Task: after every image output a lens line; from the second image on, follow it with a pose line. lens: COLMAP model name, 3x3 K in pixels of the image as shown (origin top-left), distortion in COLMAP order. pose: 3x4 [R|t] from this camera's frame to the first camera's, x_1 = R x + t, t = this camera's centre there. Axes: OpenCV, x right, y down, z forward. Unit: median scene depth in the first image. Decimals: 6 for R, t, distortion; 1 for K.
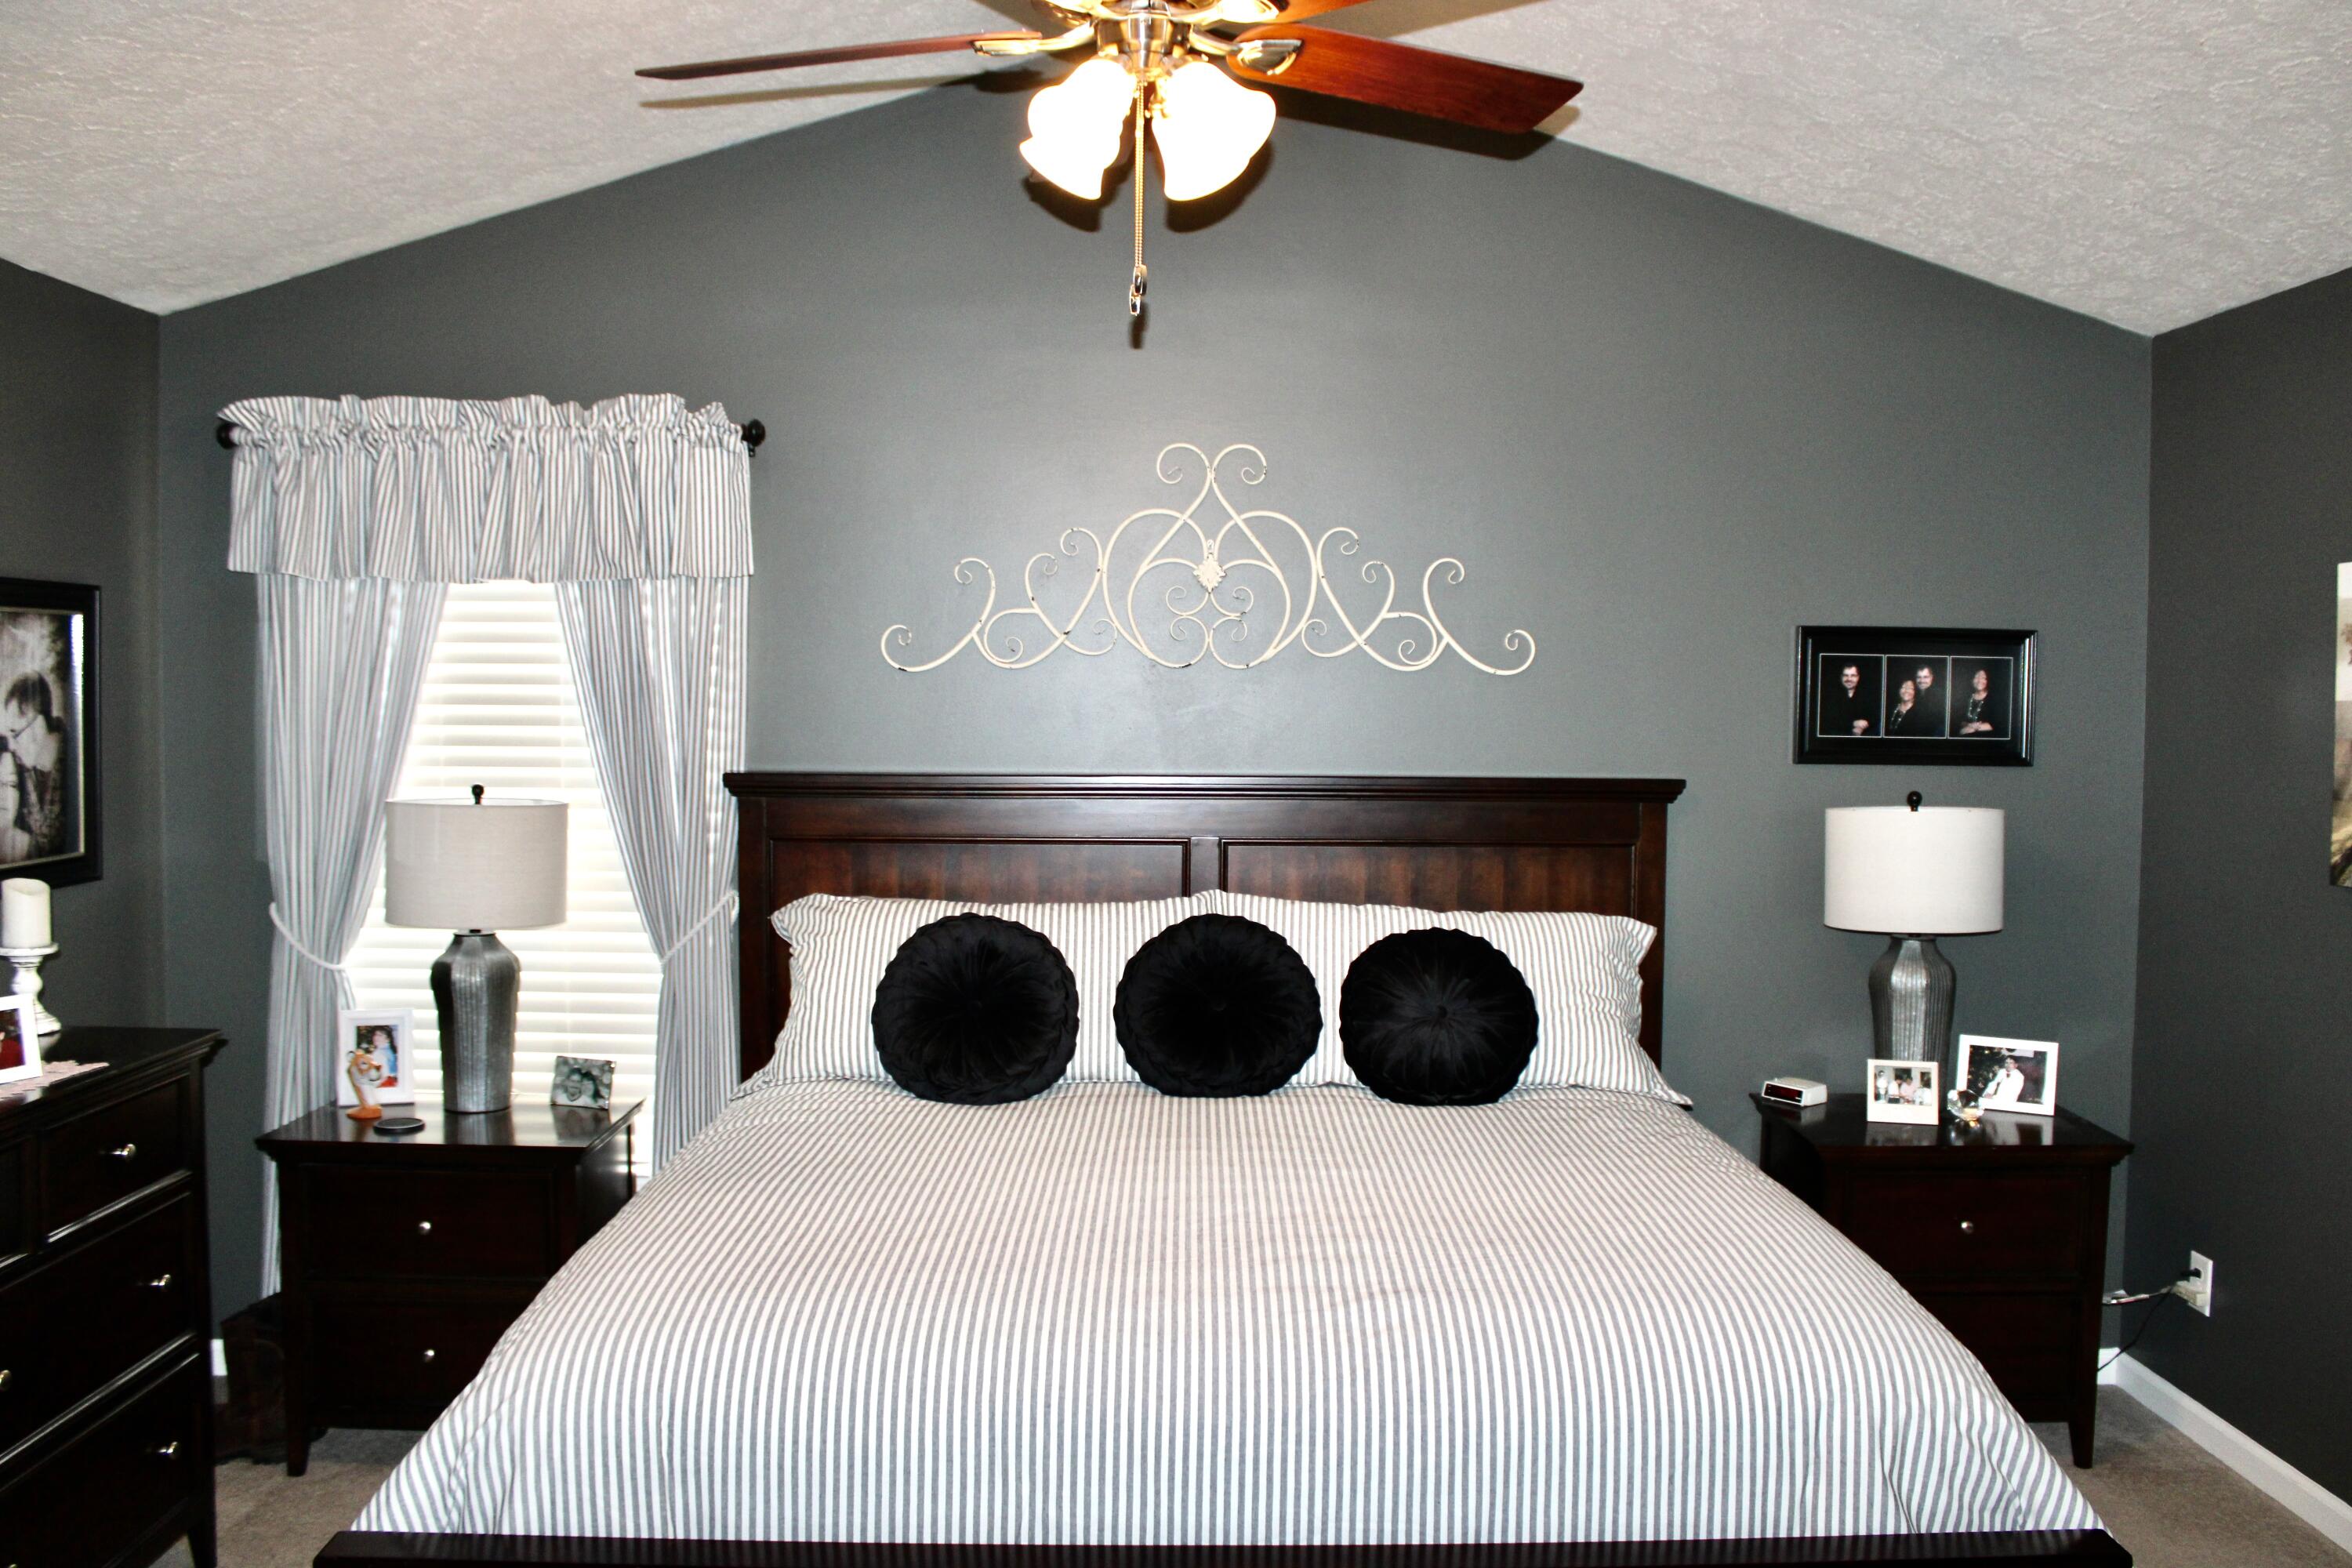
lens RADIAL K [[1964.8, 0, 1124.3], [0, 1964.8, 782.5], [0, 0, 1]] dist [-0.164436, 0.129429]
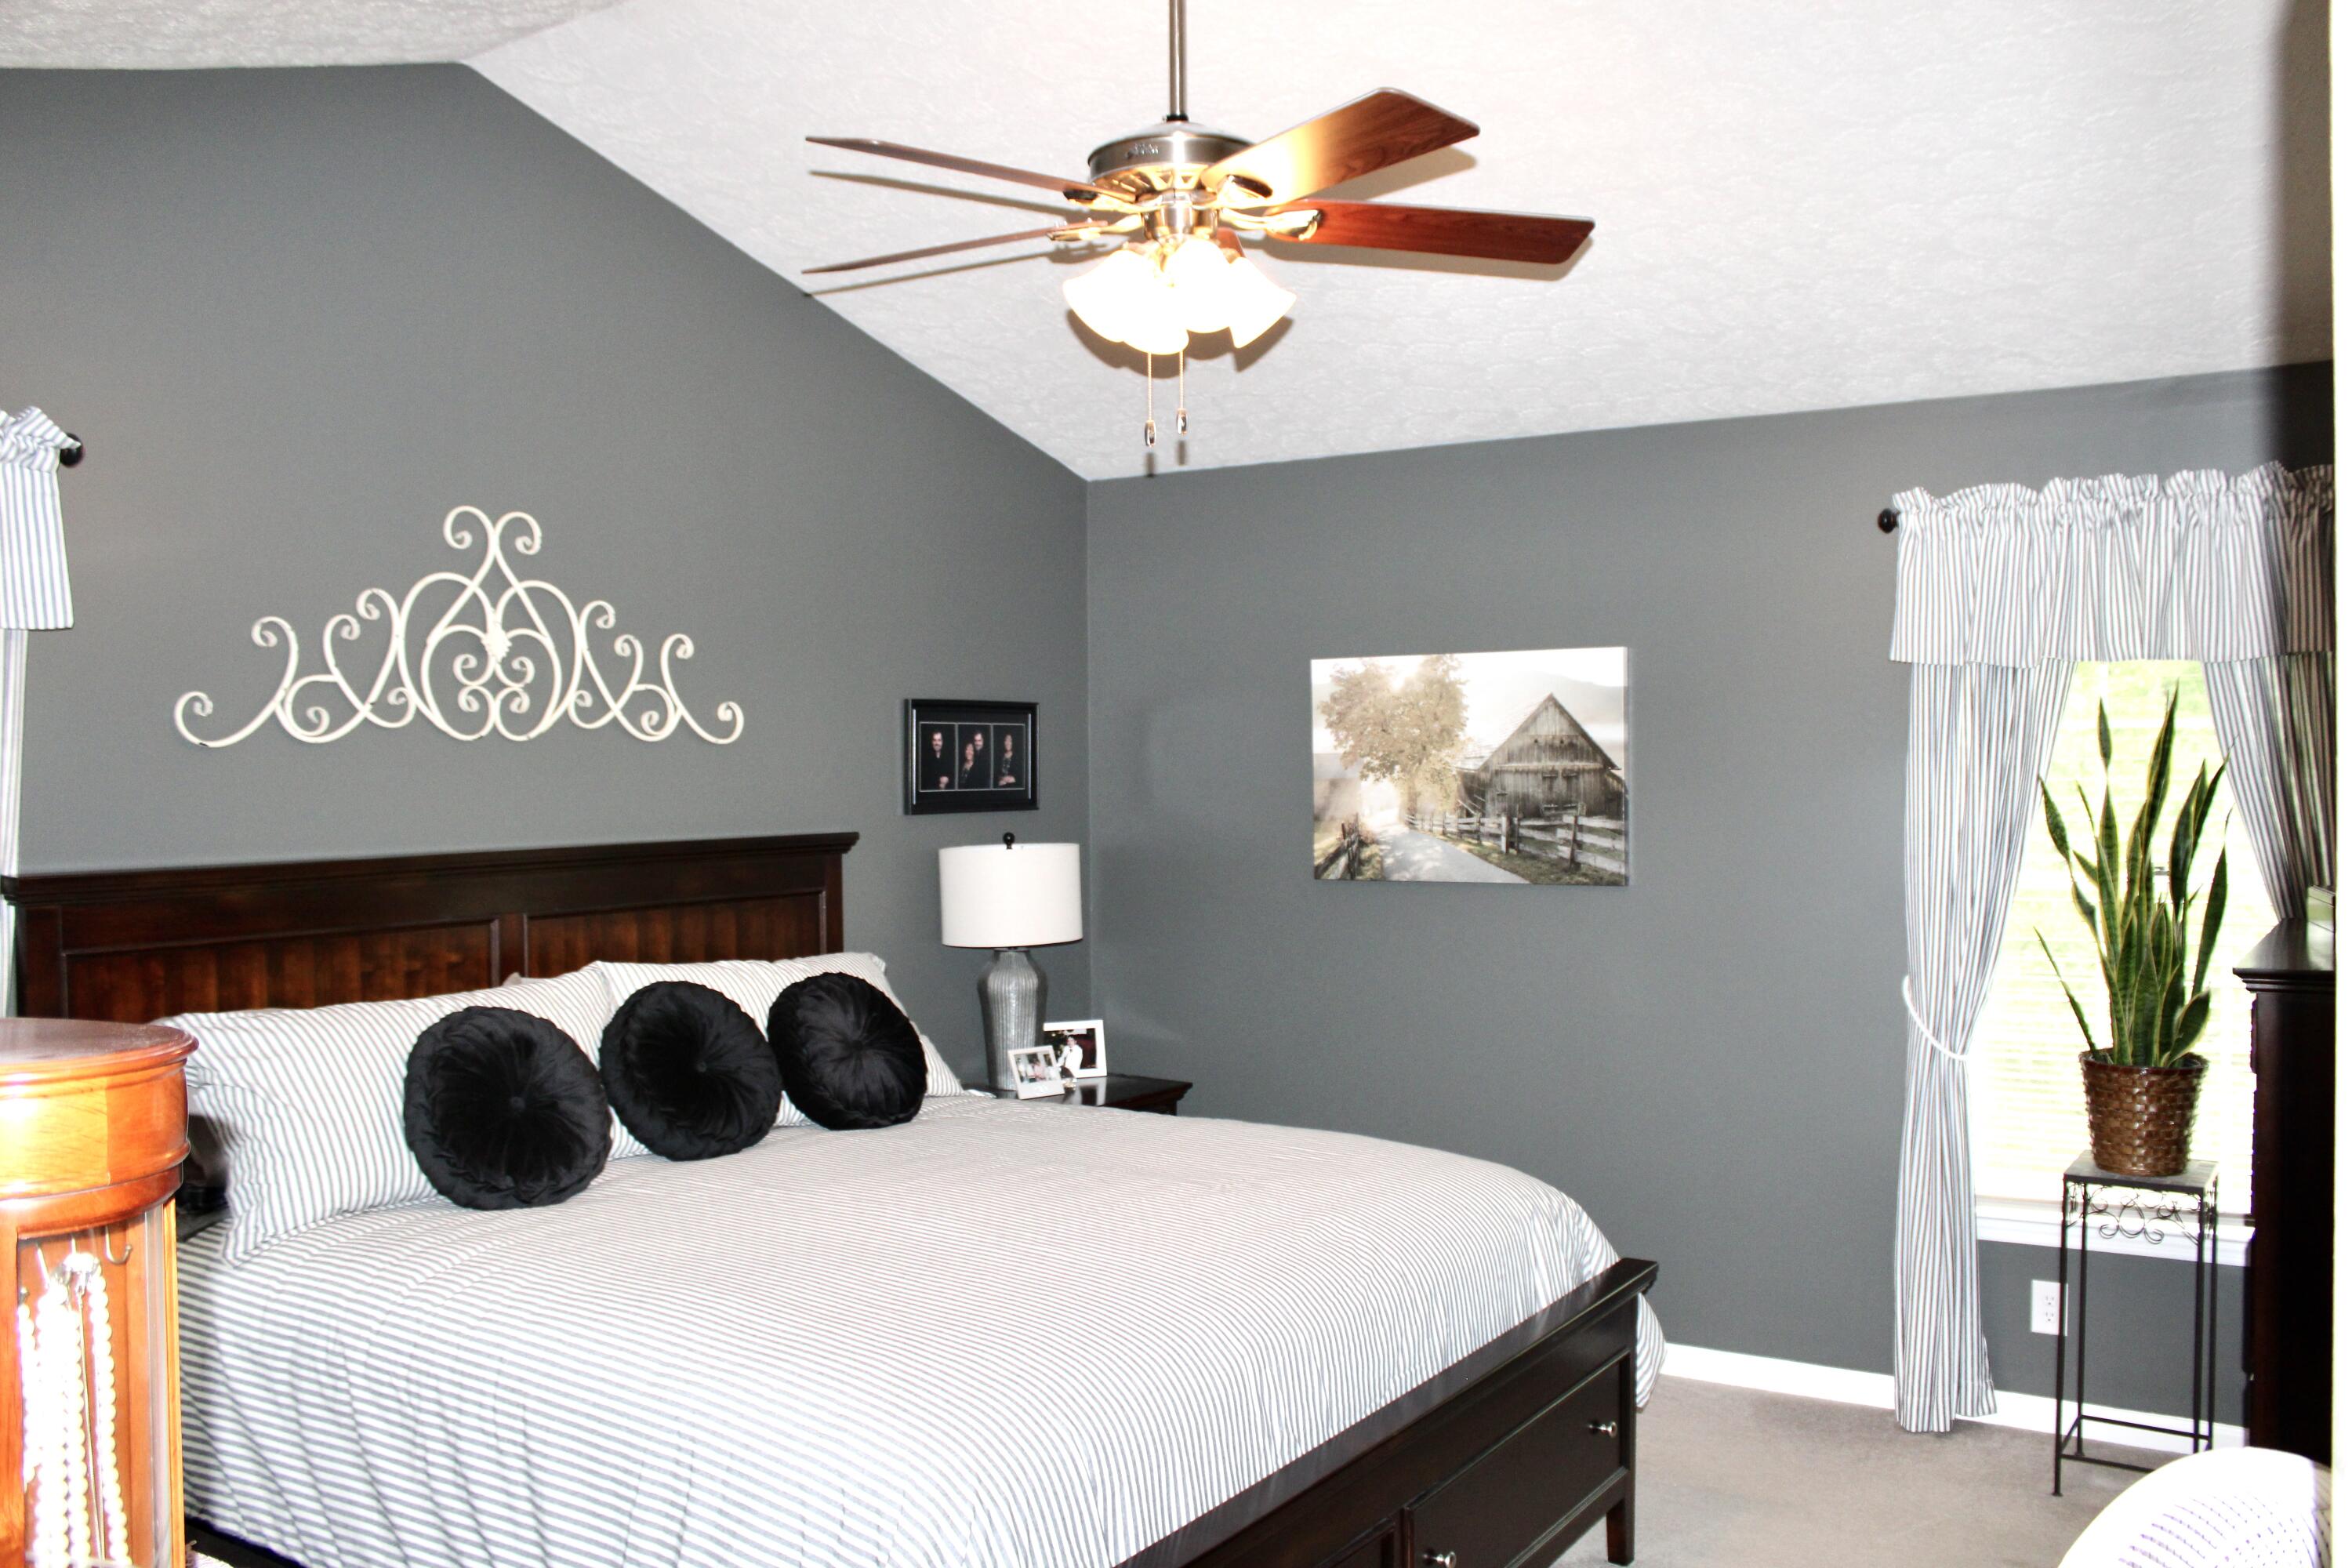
lens RADIAL K [[1964.8, 0, 1124.3], [0, 1964.8, 782.5], [0, 0, 1]] dist [-0.164436, 0.129429]
pose [[0.583905, -0.024141, 0.811463, -0.557214], [0.050807, 0.998685, -0.006849, -0.014554], [-0.810231, 0.045228, 0.584364, 0.185498]]
